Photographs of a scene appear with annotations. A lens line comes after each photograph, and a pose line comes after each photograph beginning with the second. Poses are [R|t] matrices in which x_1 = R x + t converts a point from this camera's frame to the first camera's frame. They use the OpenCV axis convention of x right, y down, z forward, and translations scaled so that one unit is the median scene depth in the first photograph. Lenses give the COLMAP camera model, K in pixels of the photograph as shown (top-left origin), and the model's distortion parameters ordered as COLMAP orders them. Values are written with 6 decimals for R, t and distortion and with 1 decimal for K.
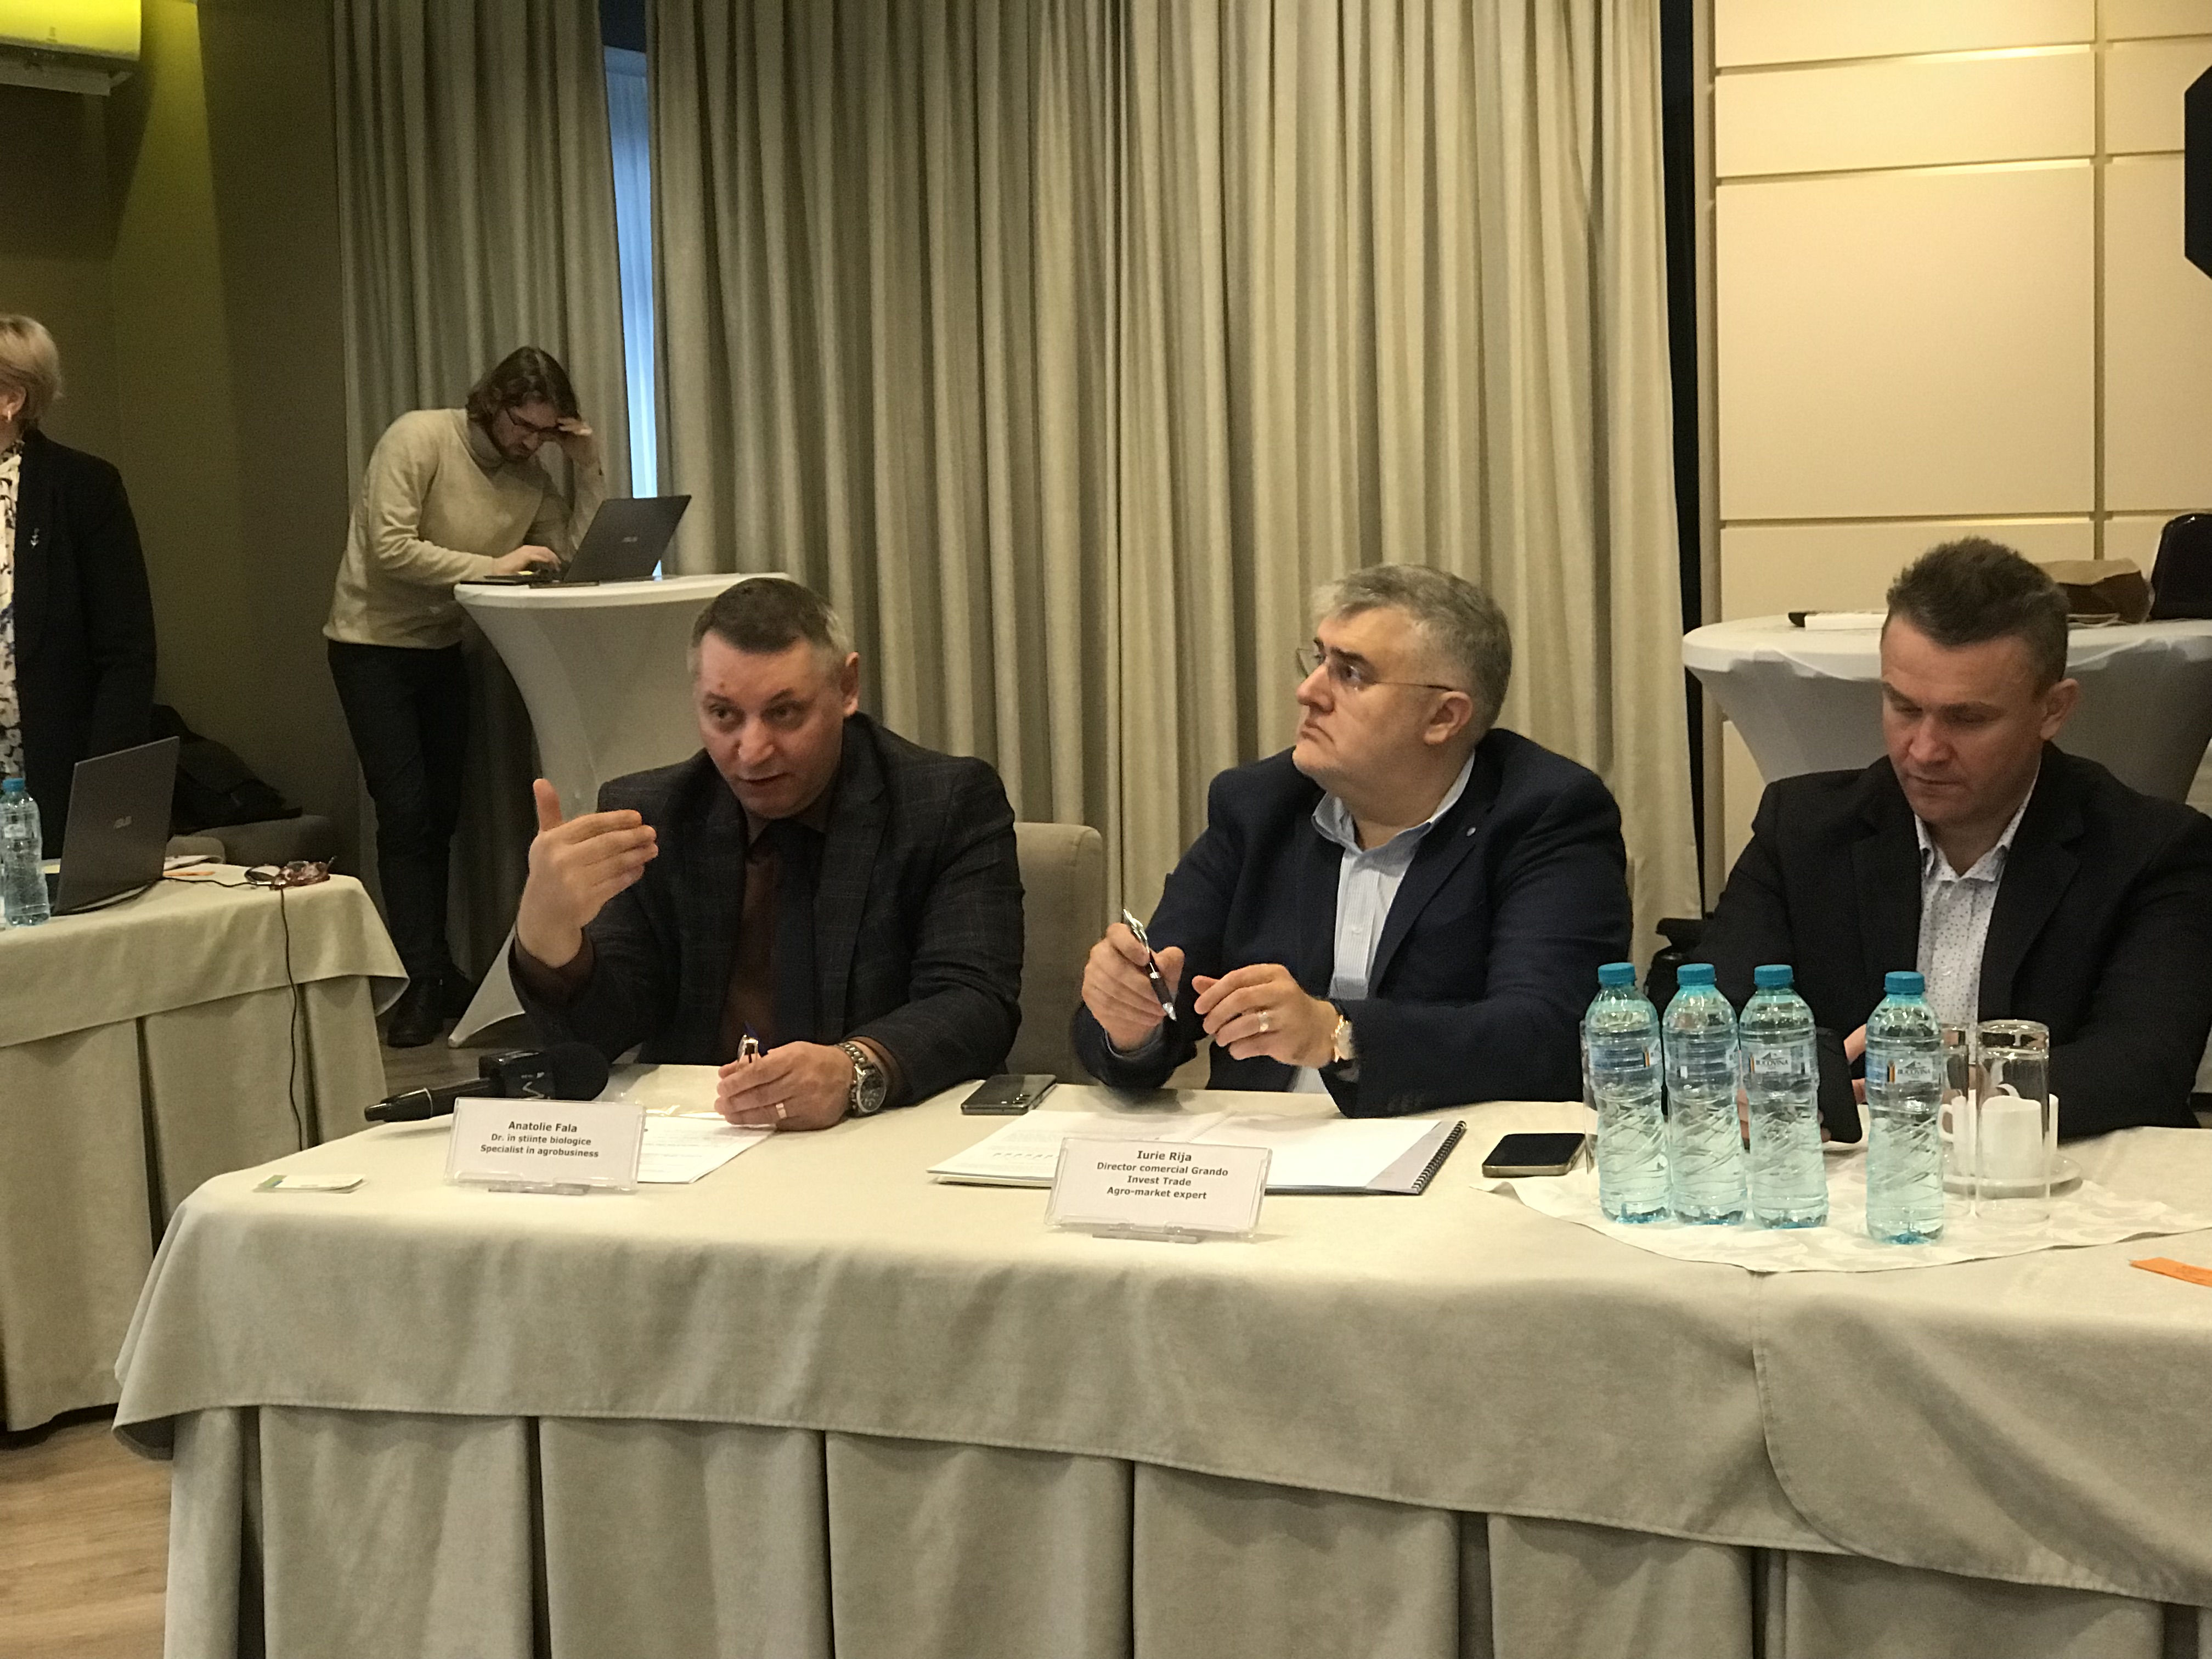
lens RADIAL K [[3683.1, 0, 1121.7], [0, 3683.1, 829.0], [0, 0, 1]] dist [0.054530, 0.000000]
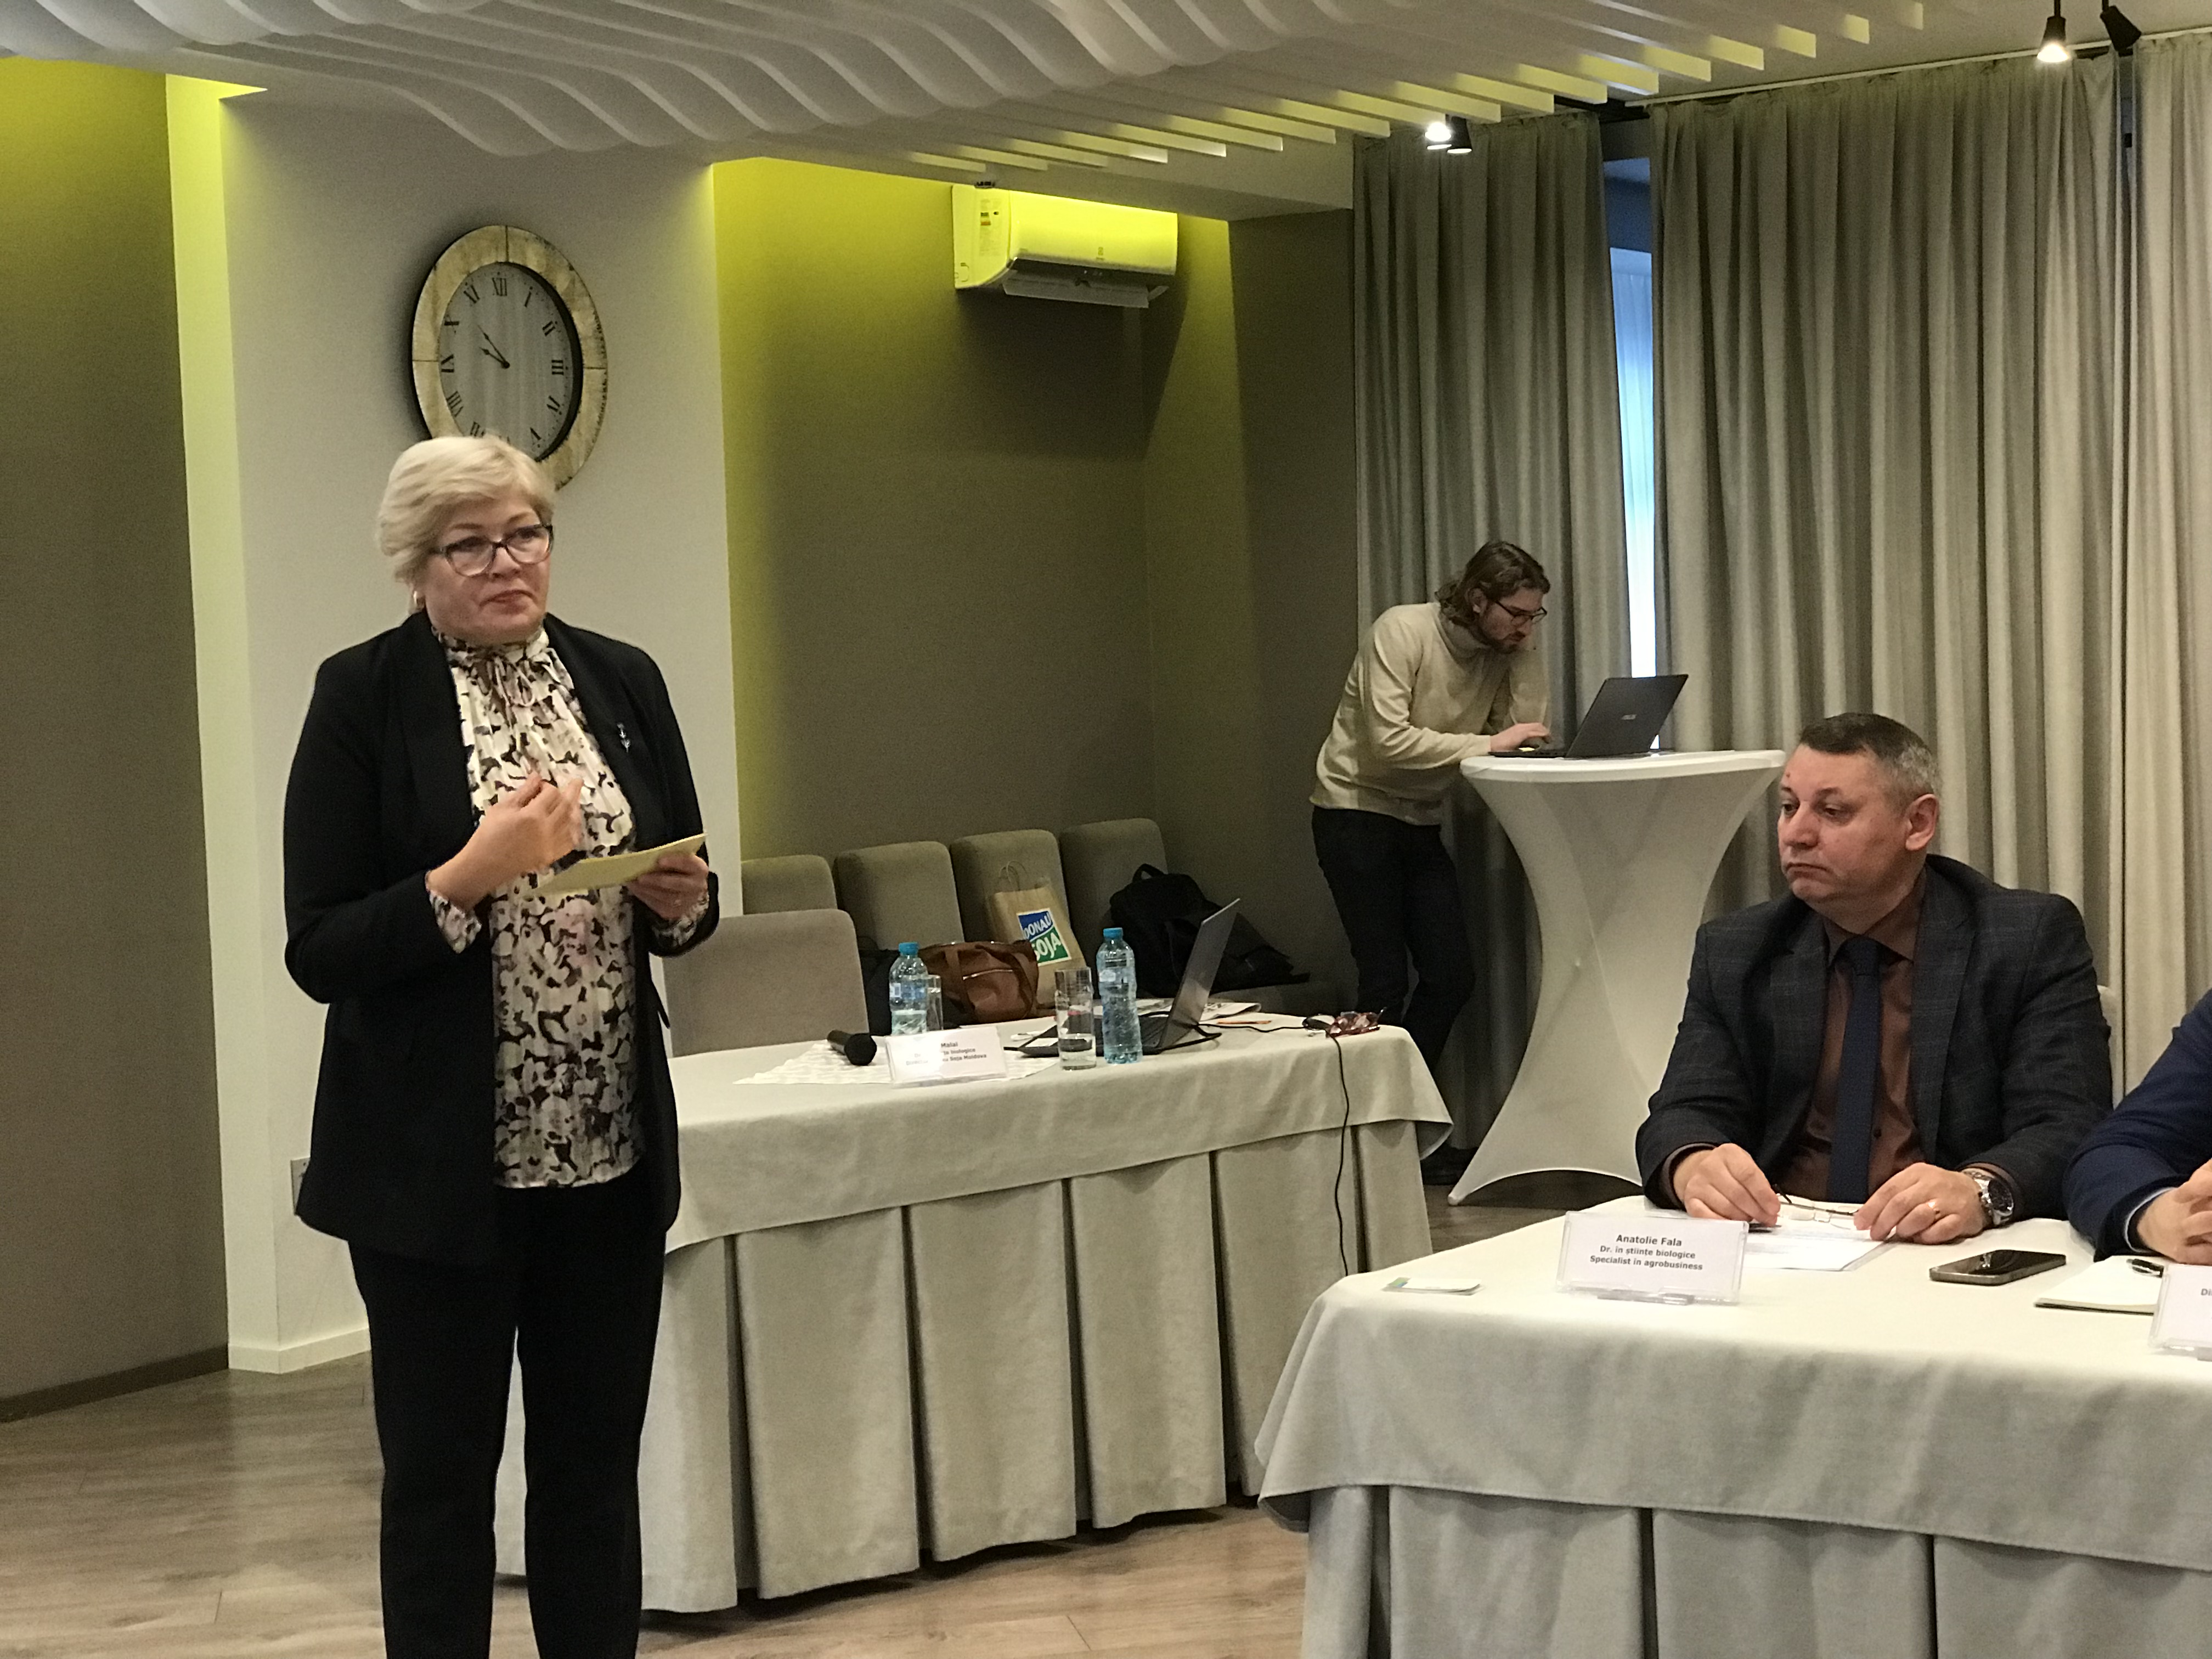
lens RADIAL K [[3683.1, 0, 1106.5], [0, 3683.1, 837.4], [0, 0, 1]] dist [0.054530, 0.000000]
pose [[0.968024, 0.008900, -0.250701, -0.036308], [-0.021492, 0.998638, -0.047537, 0.015649], [0.249937, 0.051405, 0.966897, -0.070531]]
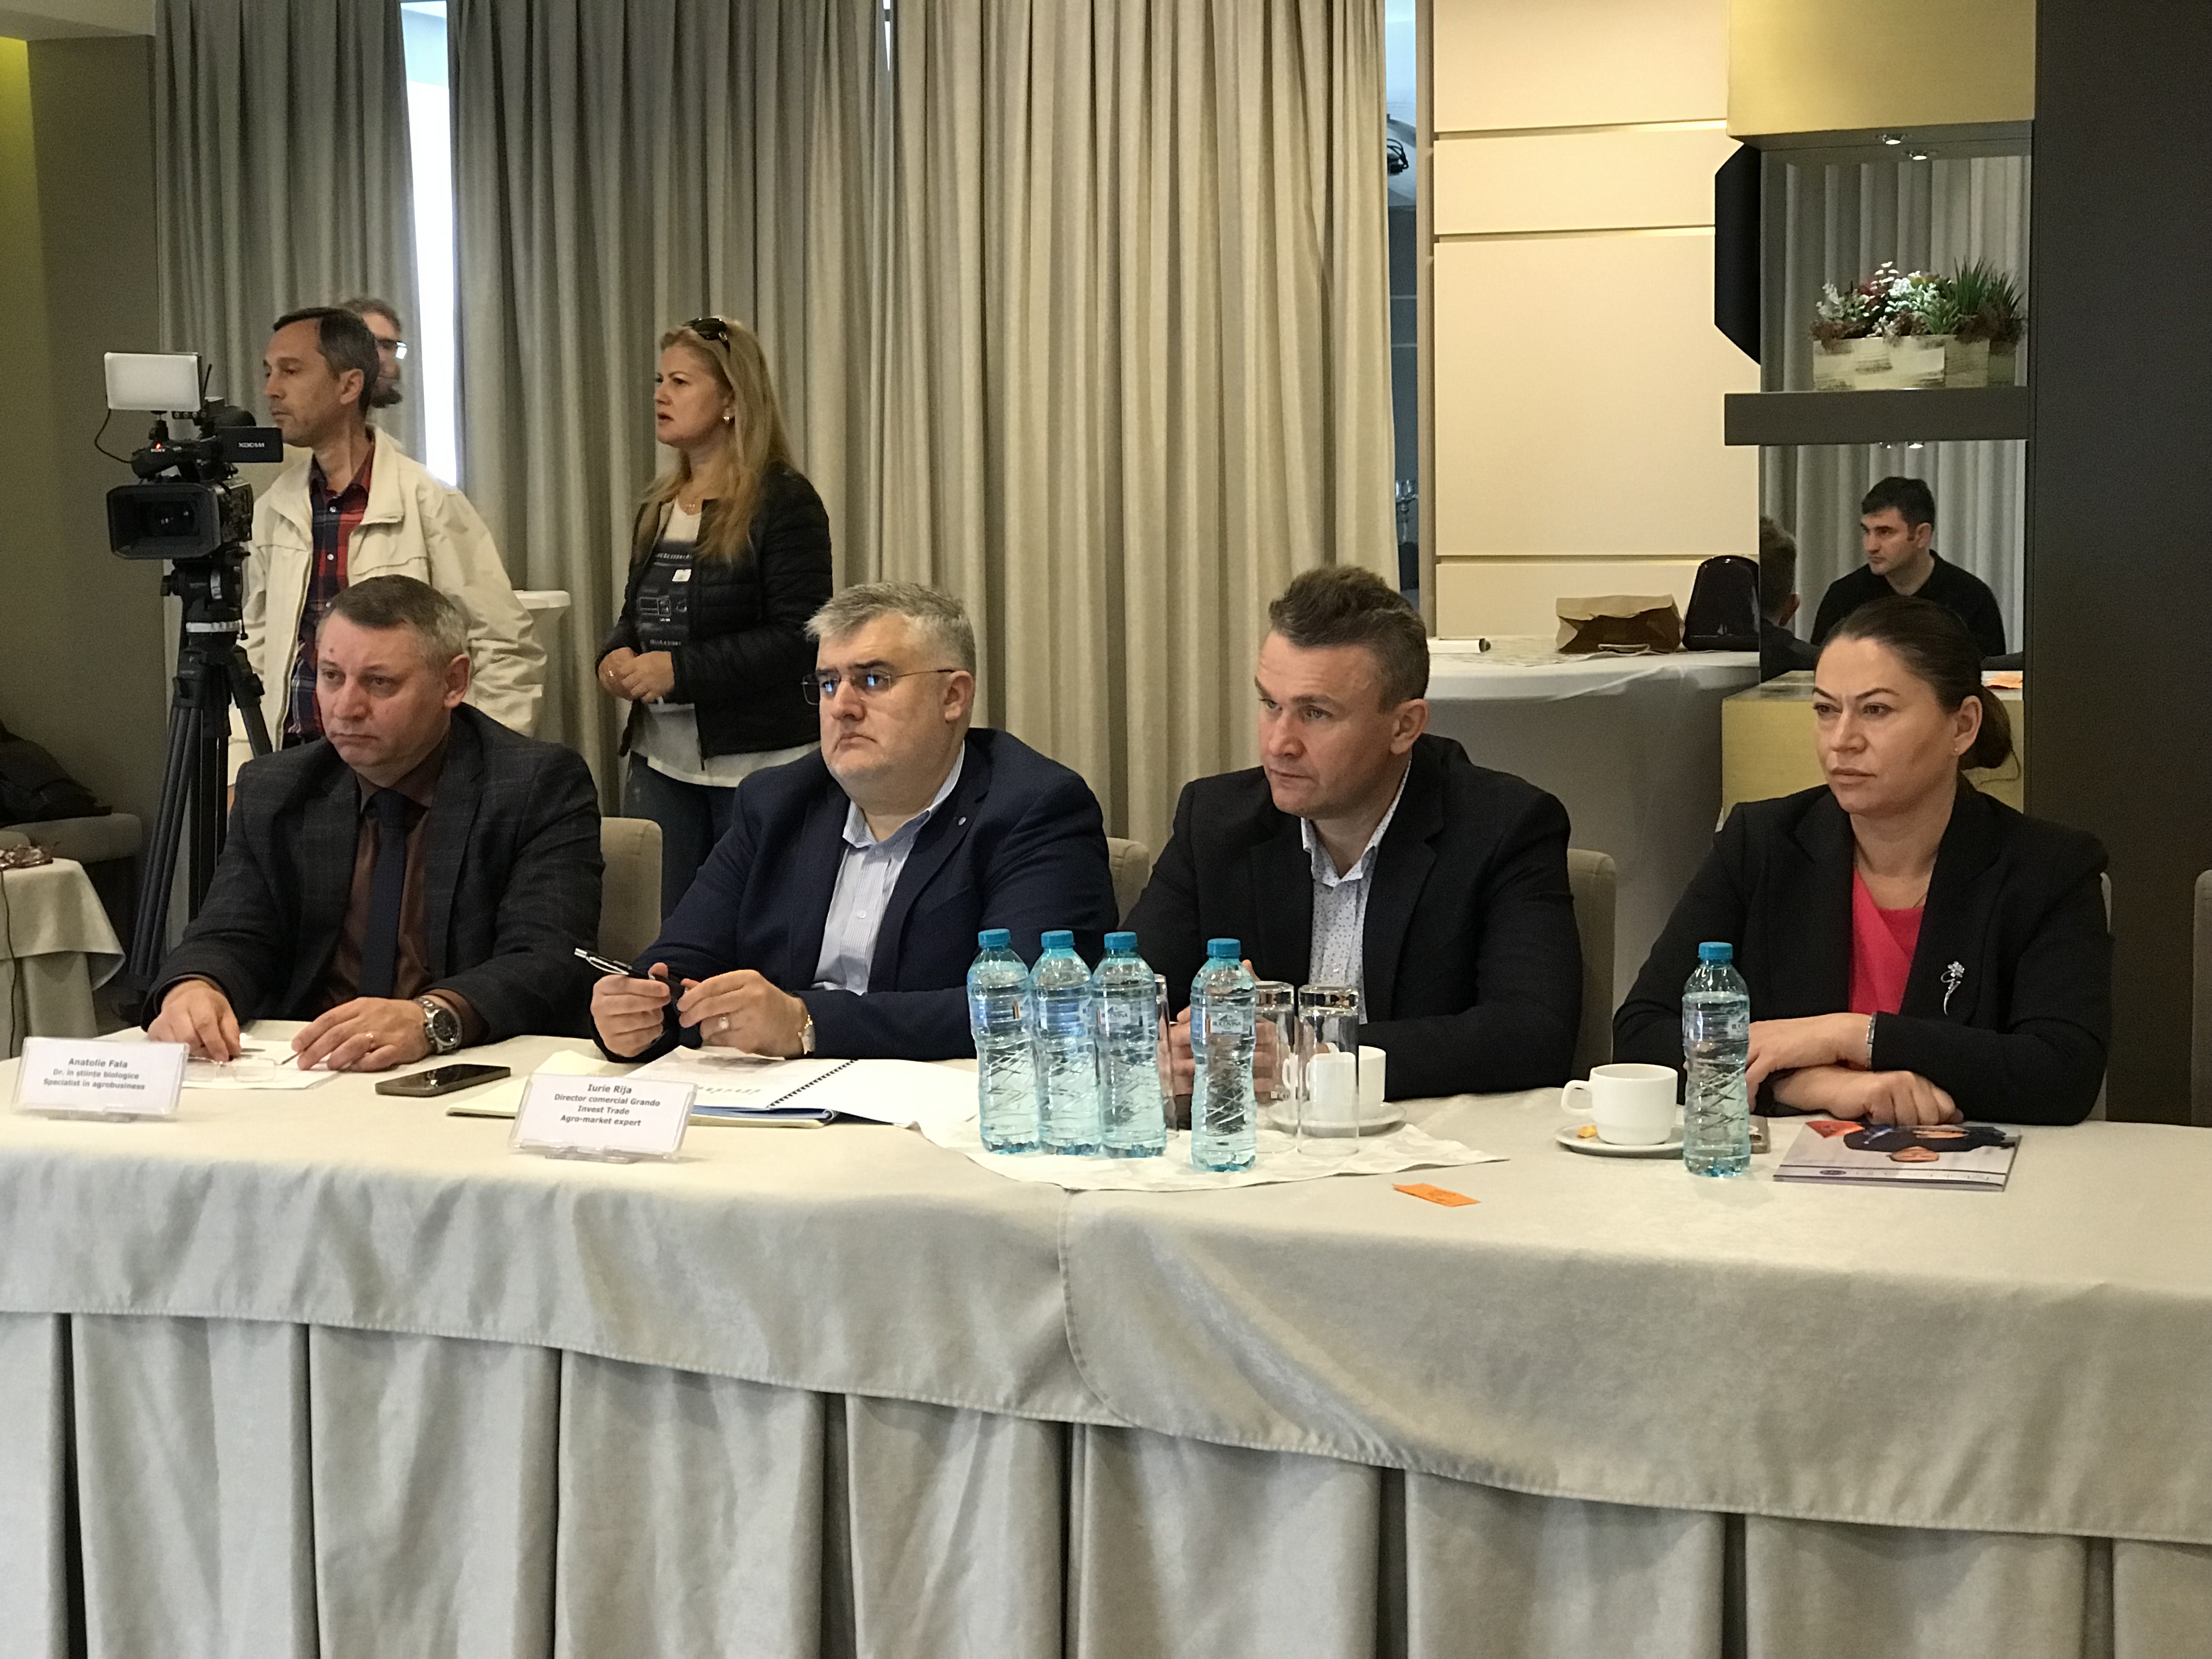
lens RADIAL K [[3683.1, 0, 1115.3], [0, 3683.1, 829.5], [0, 0, 1]] dist [0.054530, 0.000000]
pose [[0.999811, 0.016922, 0.009576, 0.125724], [-0.016846, 0.999826, -0.007968, 0.010590], [-0.009709, 0.007805, 0.999922, -0.126745]]
